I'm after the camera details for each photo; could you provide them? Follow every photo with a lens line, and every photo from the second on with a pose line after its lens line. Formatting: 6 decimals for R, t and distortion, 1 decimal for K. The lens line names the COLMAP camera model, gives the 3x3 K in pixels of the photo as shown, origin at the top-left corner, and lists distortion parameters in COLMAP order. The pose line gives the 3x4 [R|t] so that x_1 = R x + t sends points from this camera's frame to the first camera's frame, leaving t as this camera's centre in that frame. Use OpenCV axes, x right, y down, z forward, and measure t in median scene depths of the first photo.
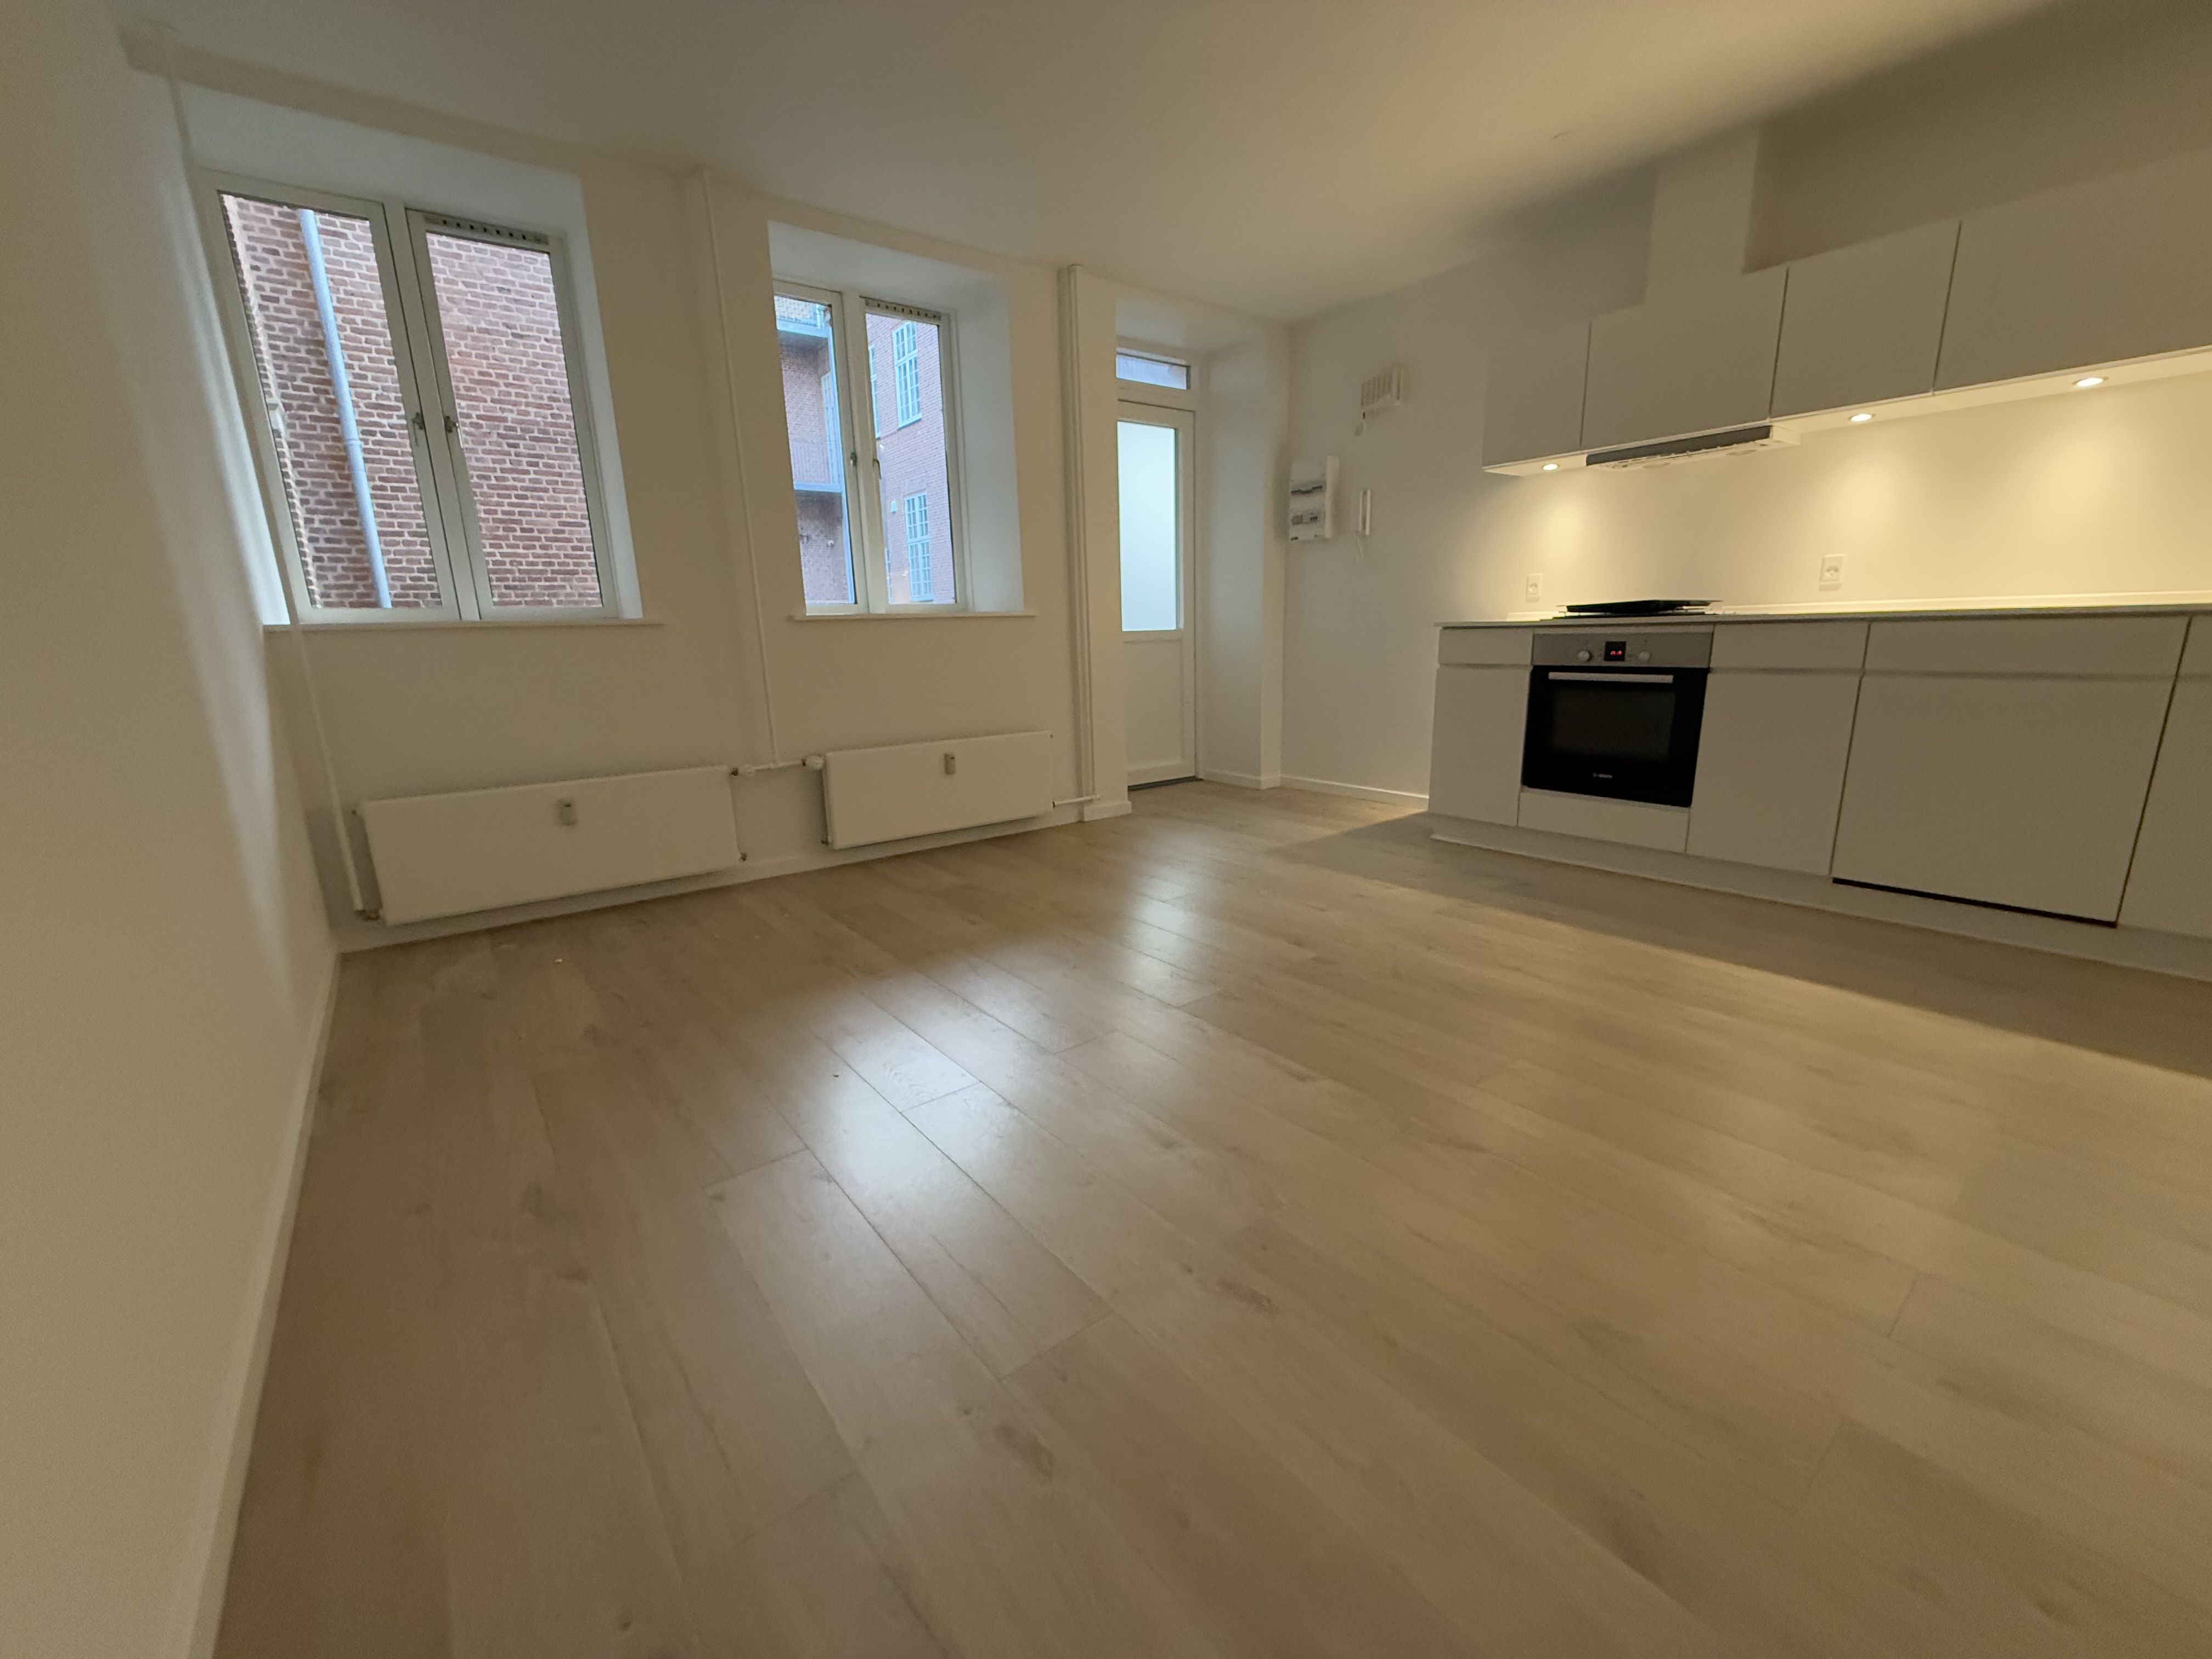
lens RADIAL K [[881.1, 0, 1102.6], [0, 881.1, 829.5], [0, 0, 1]] dist [0.001691, -0.000011]
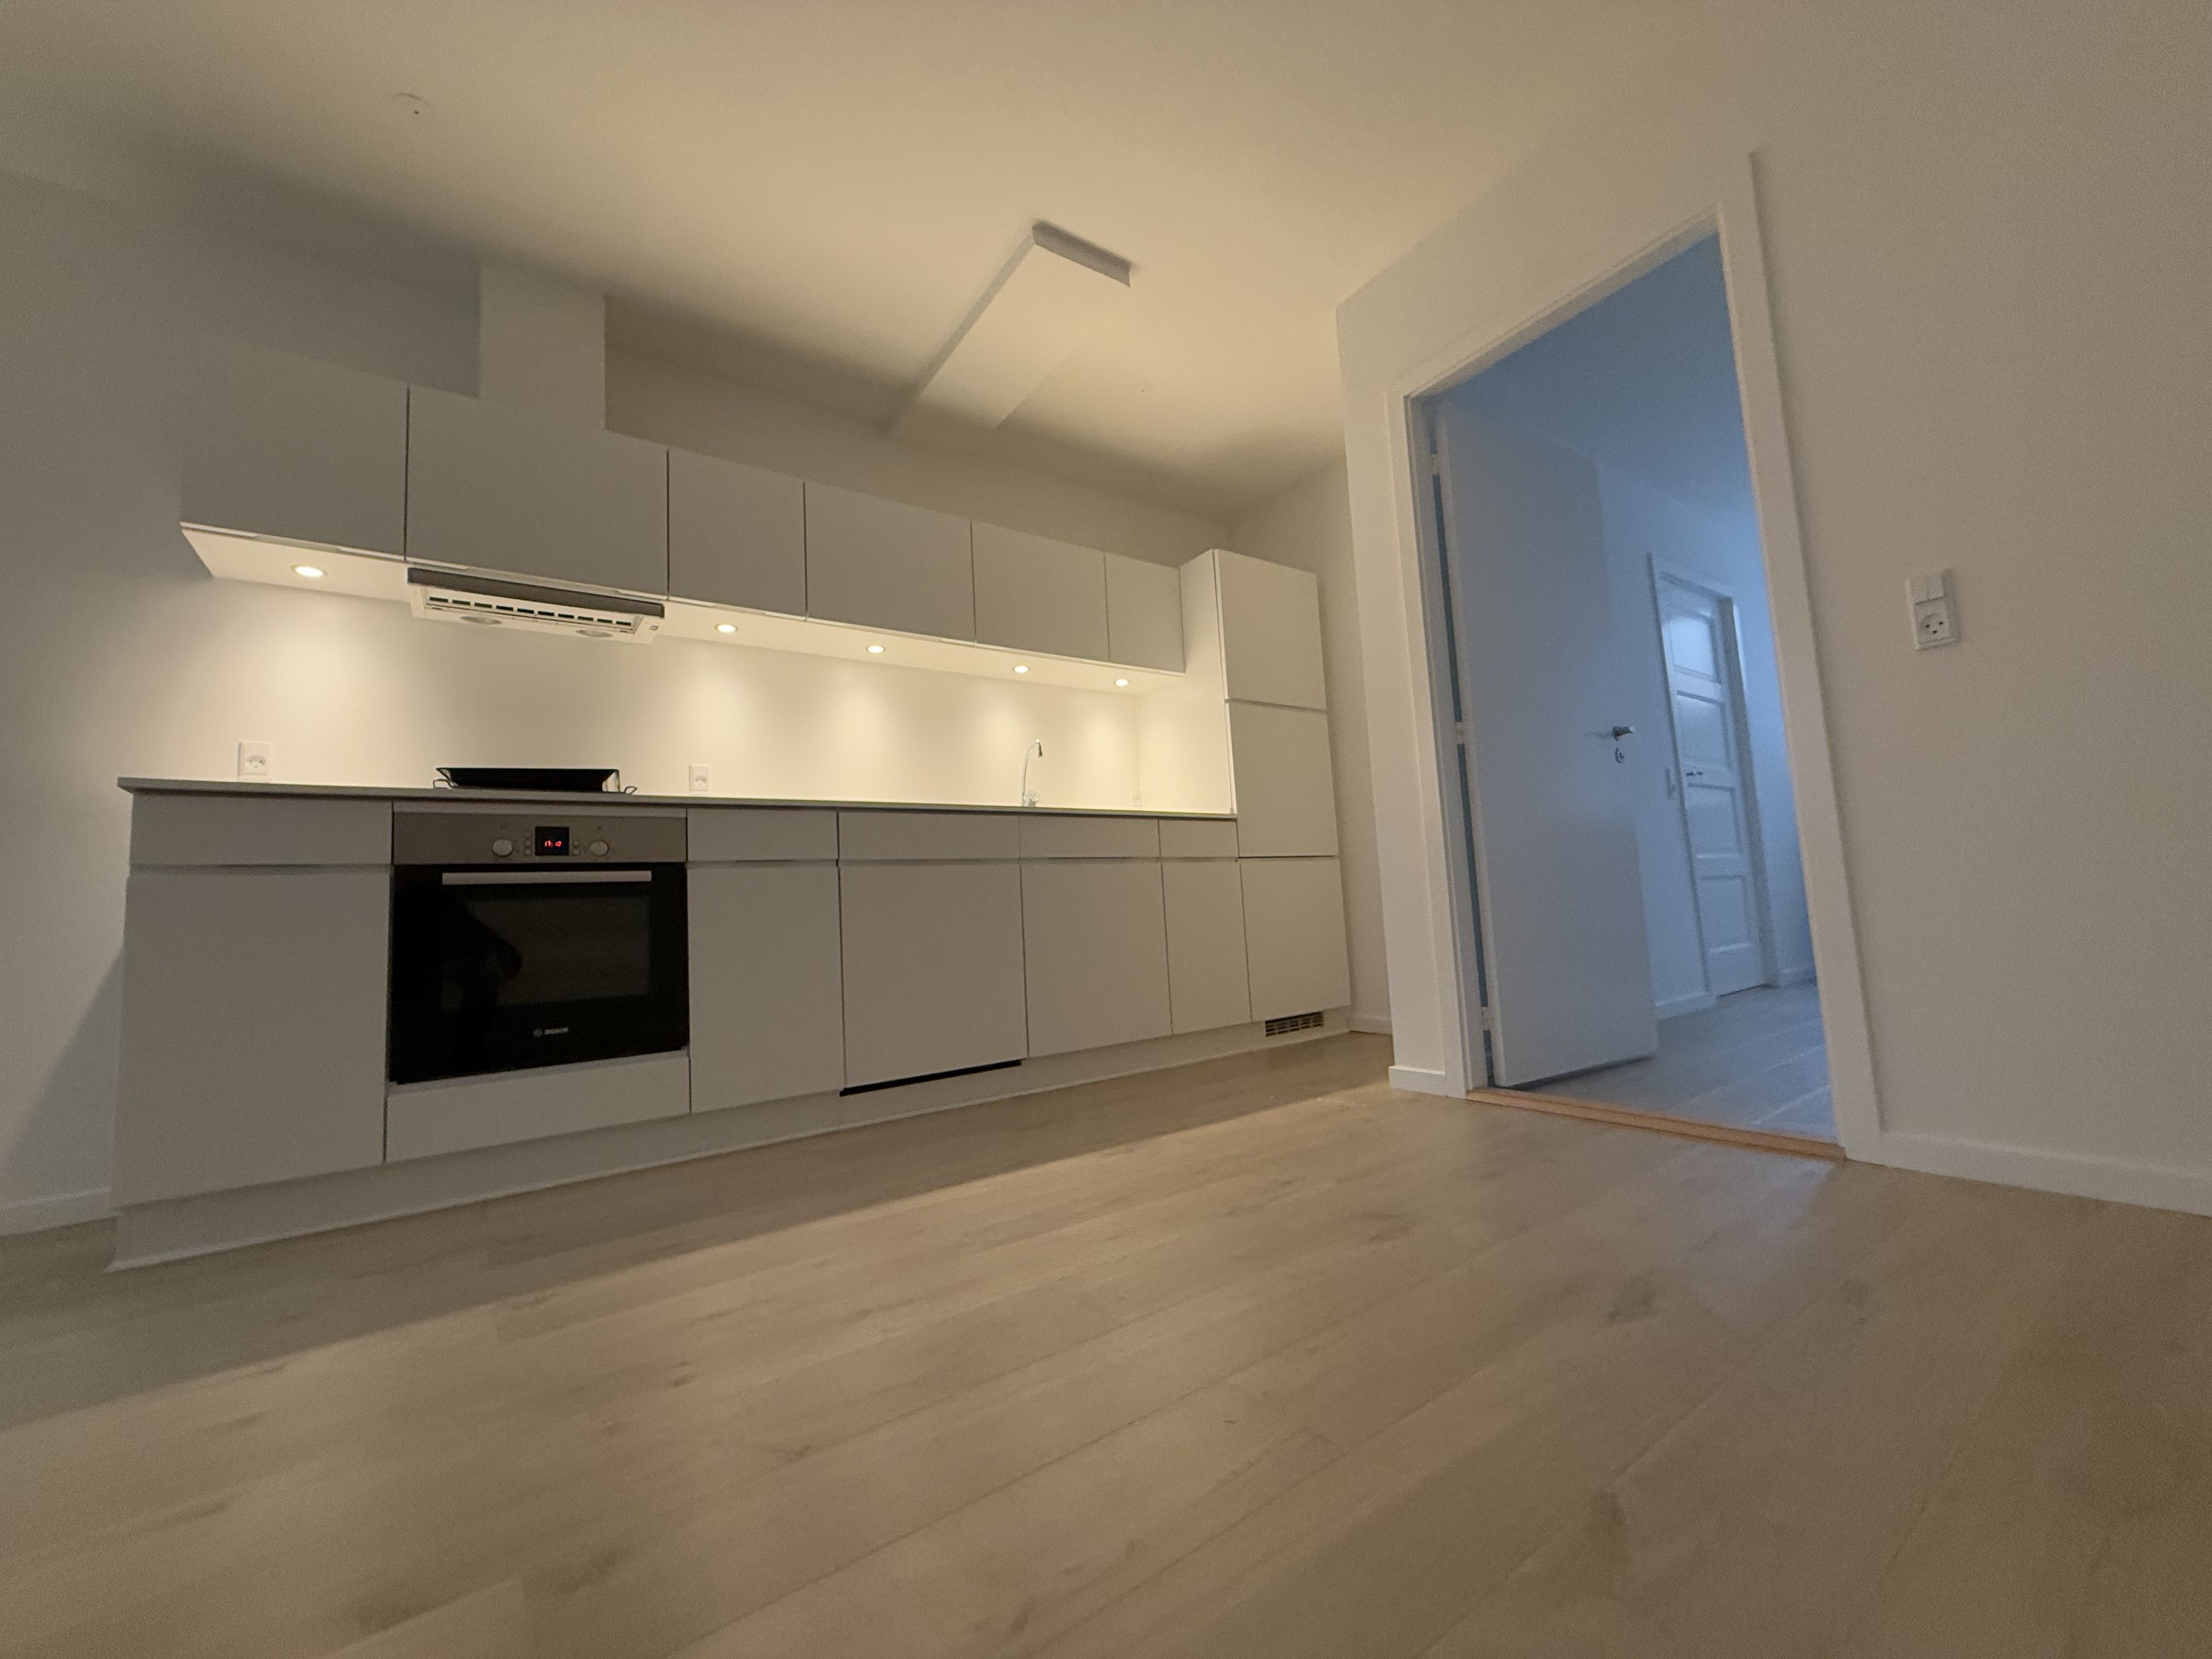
lens RADIAL K [[877.1, 0, 1104.1], [0, 877.1, 835.7], [0, 0, 1]] dist [0.001386, -0.000162]
pose [[0.038389, 0.111618, 0.993009, -0.067098], [0.273986, 0.954482, -0.117880, -0.012380], [-0.960967, 0.276596, 0.006060, 0.598362]]
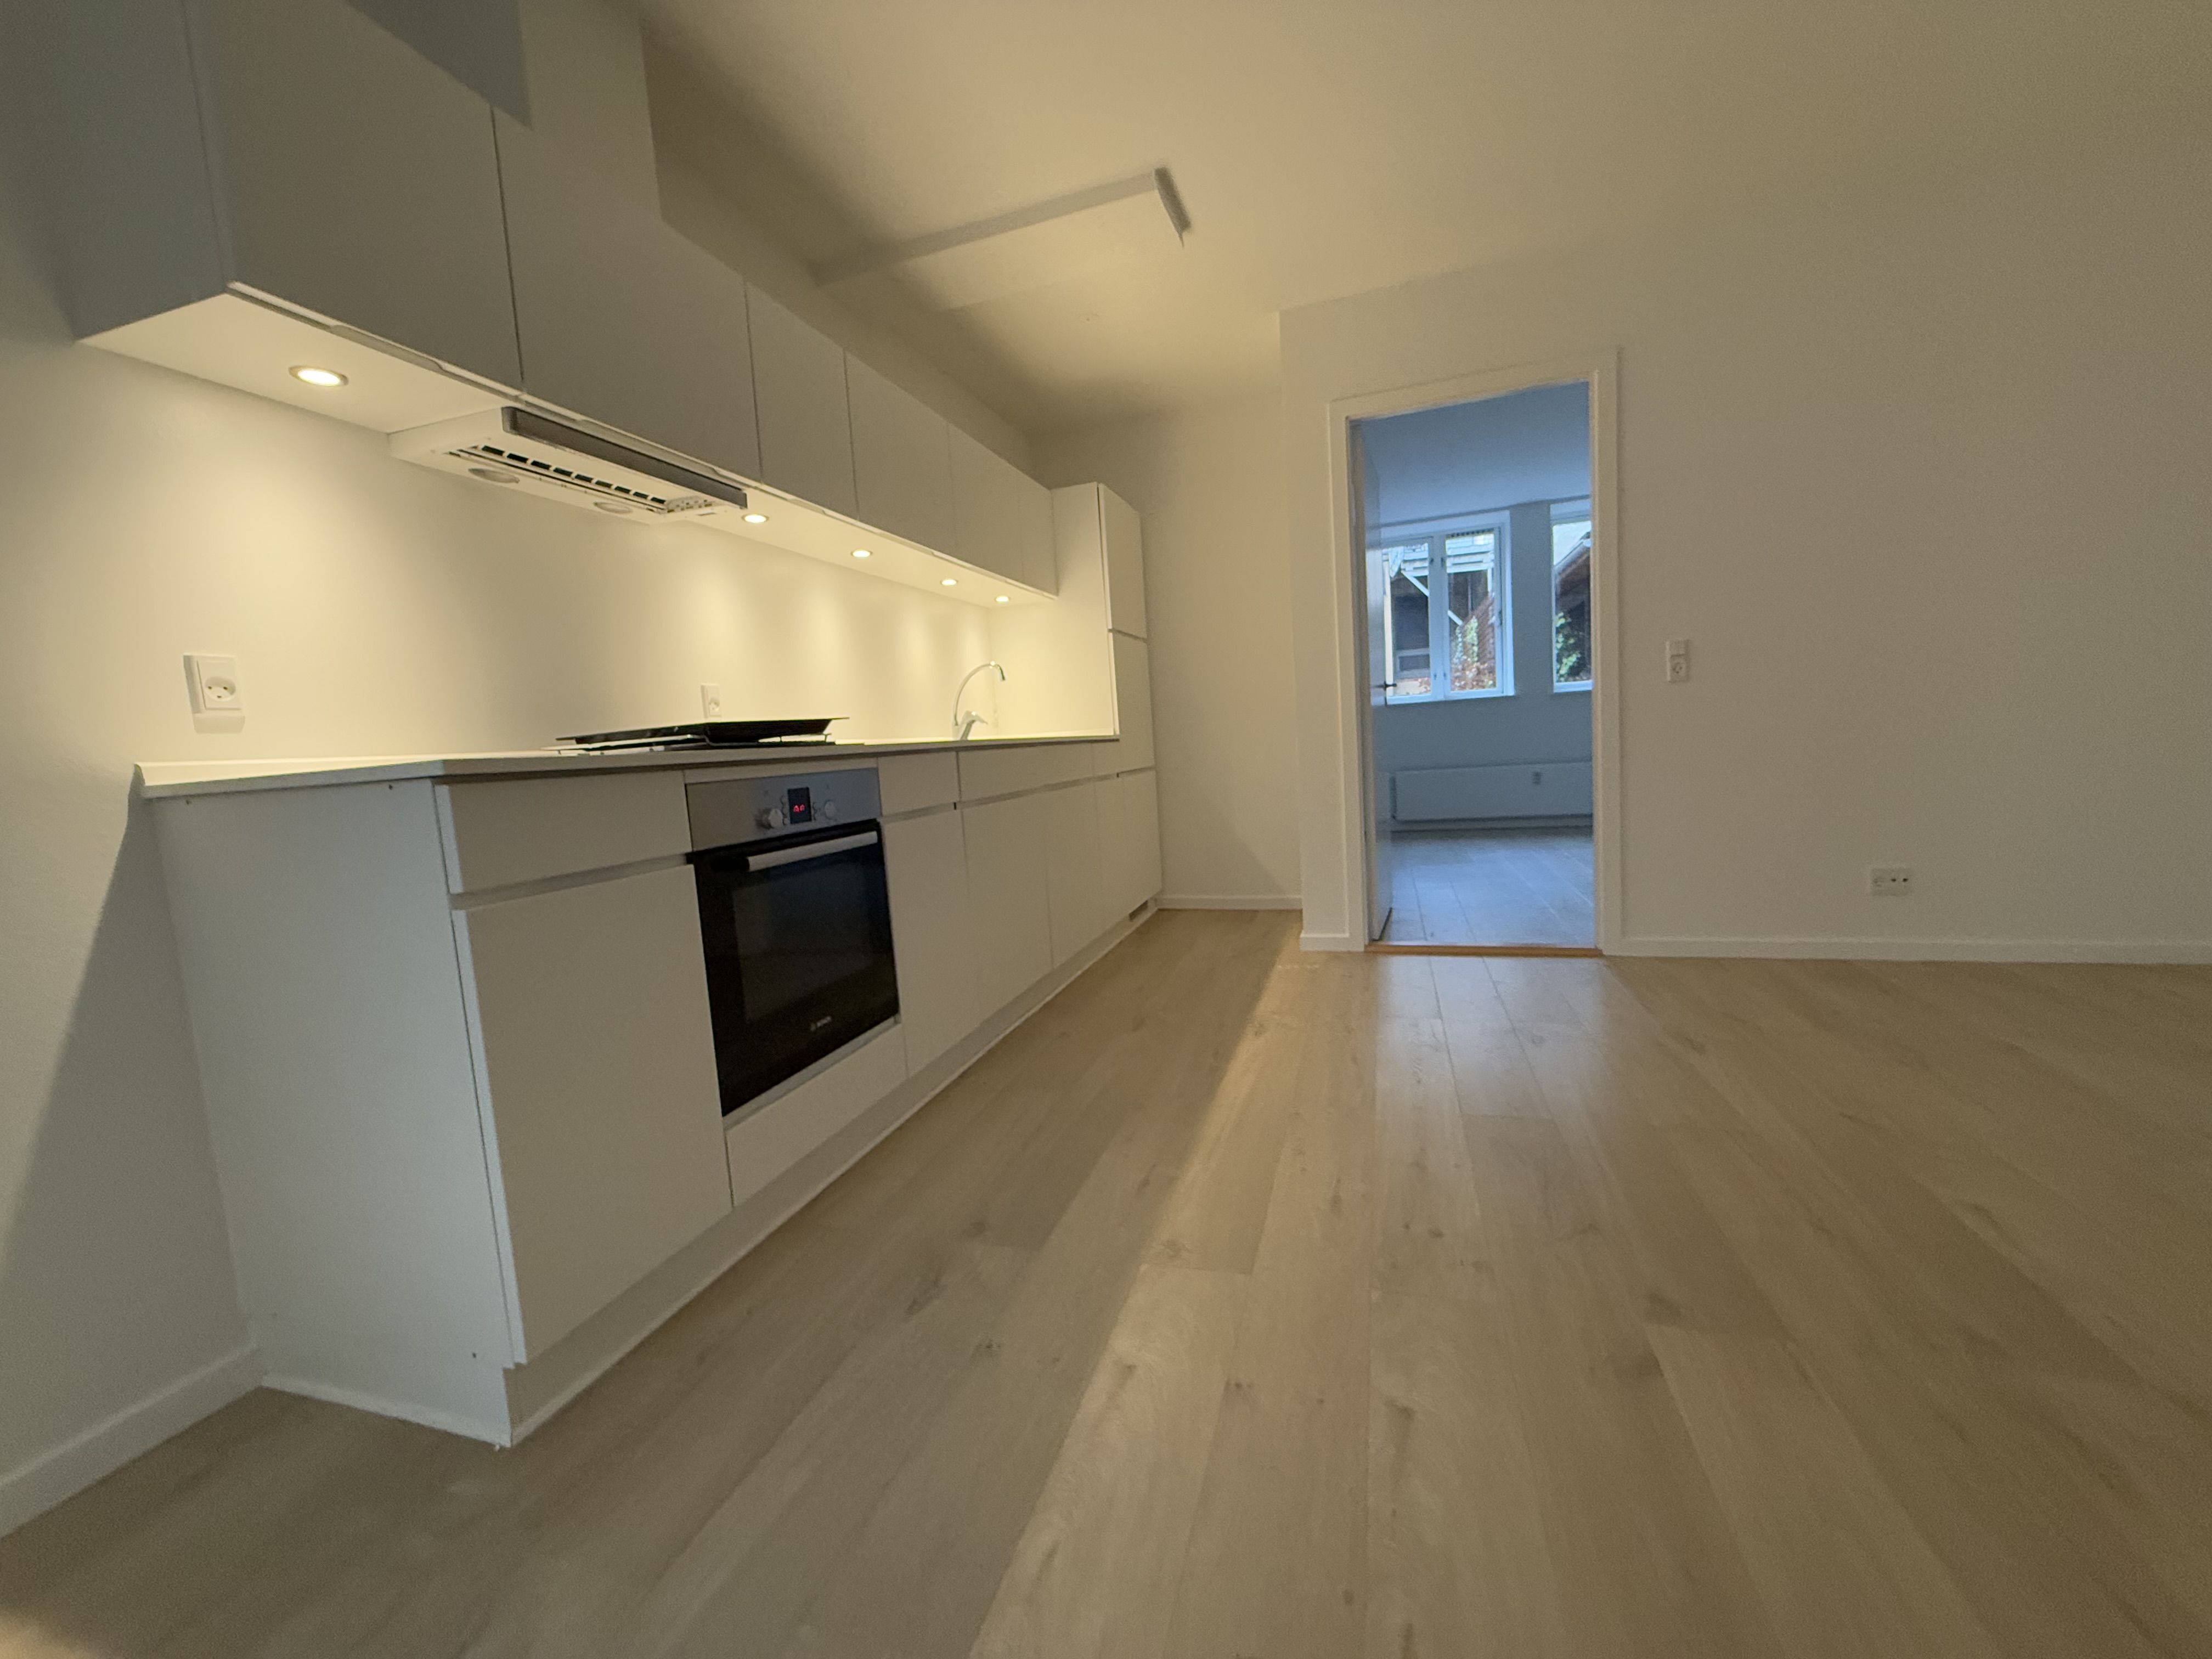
lens RADIAL K [[875.7, 0, 1101.0], [0, 875.7, 836.2], [0, 0, 1]] dist [-0.000219, -0.000121]
pose [[-0.561088, -0.024466, 0.827395, 0.011210], [0.262005, 0.942920, 0.205558, -0.251108], [-0.785196, 0.332118, -0.522651, 1.161385]]
